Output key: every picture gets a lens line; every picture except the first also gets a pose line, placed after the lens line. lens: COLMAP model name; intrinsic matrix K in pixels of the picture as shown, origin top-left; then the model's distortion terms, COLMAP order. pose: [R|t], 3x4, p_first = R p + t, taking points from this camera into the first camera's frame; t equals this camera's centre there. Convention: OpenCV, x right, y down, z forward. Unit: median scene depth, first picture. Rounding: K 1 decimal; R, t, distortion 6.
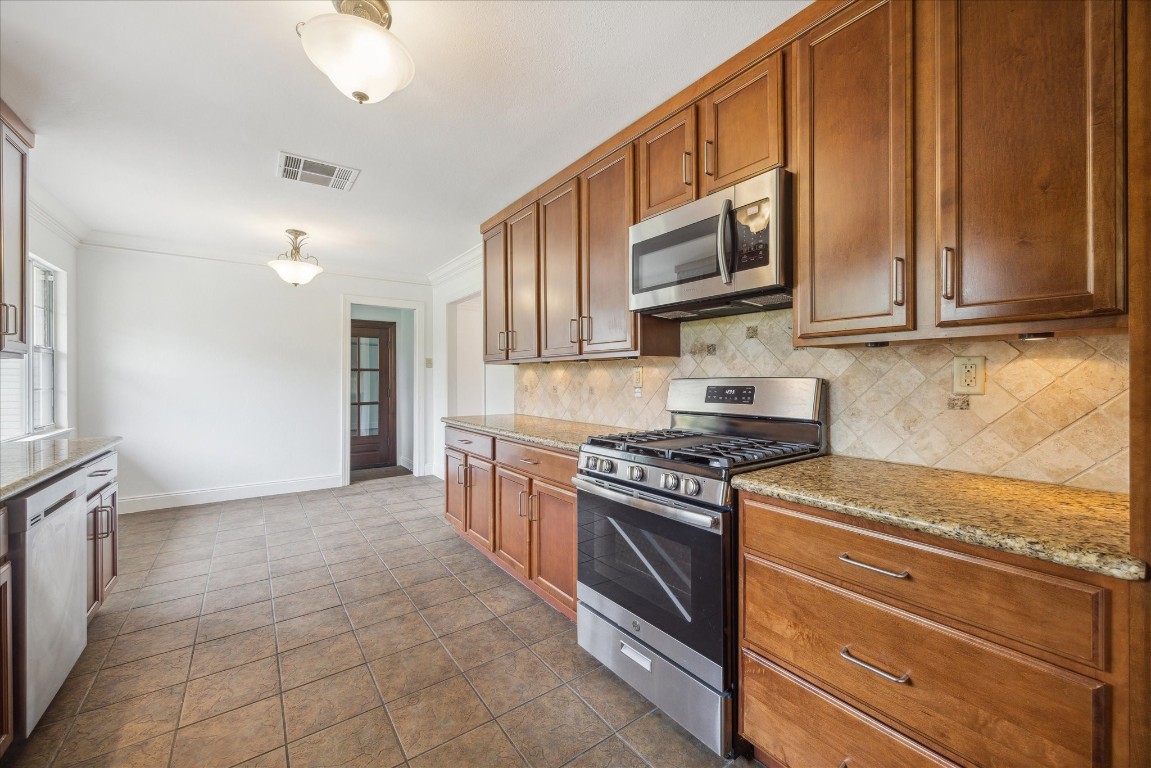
lens RADIAL K [[450.1, 0, 573.9], [0, 450.1, 377.7], [0, 0, 1]] dist [-0.004815, 0.000259]
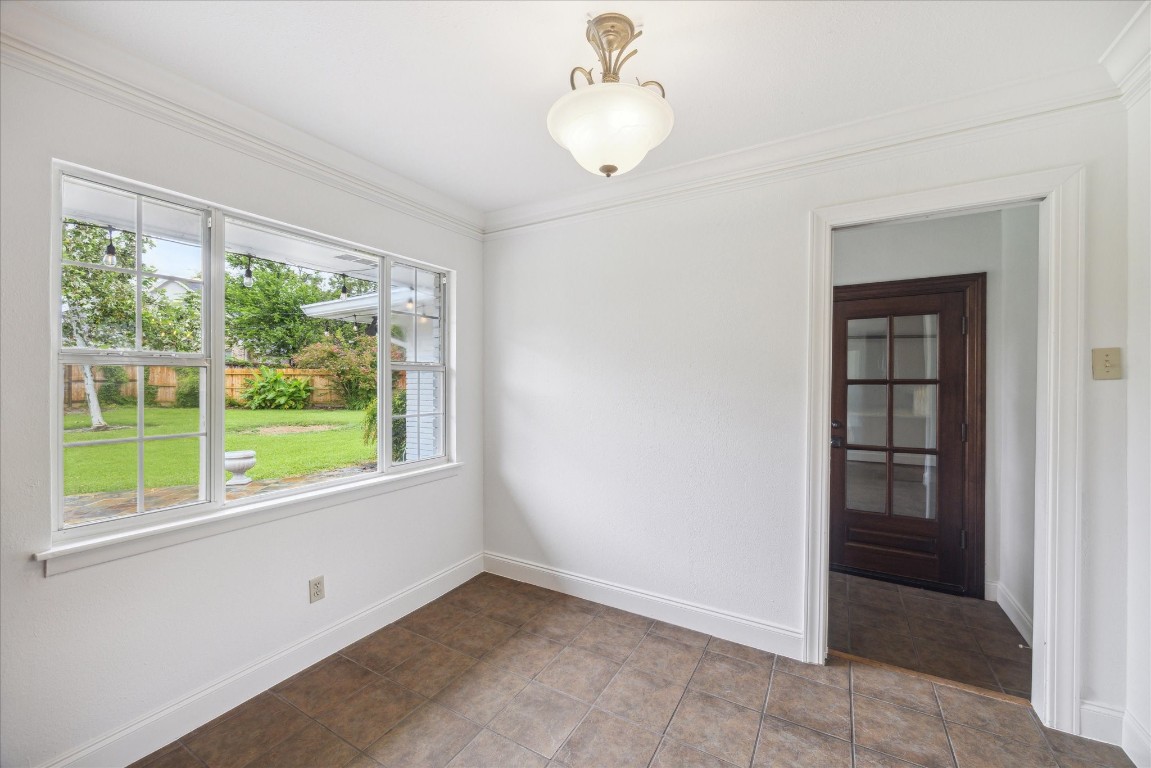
lens RADIAL K [[450.1, 0, 570.3], [0, 450.1, 386.4], [0, 0, 1]] dist [-0.004815, 0.000259]
pose [[0.401041, 0.007949, -0.916026, -0.454360], [0.002421, 0.999950, 0.009737, -0.049086], [0.916057, -0.006123, 0.401002, 1.305515]]
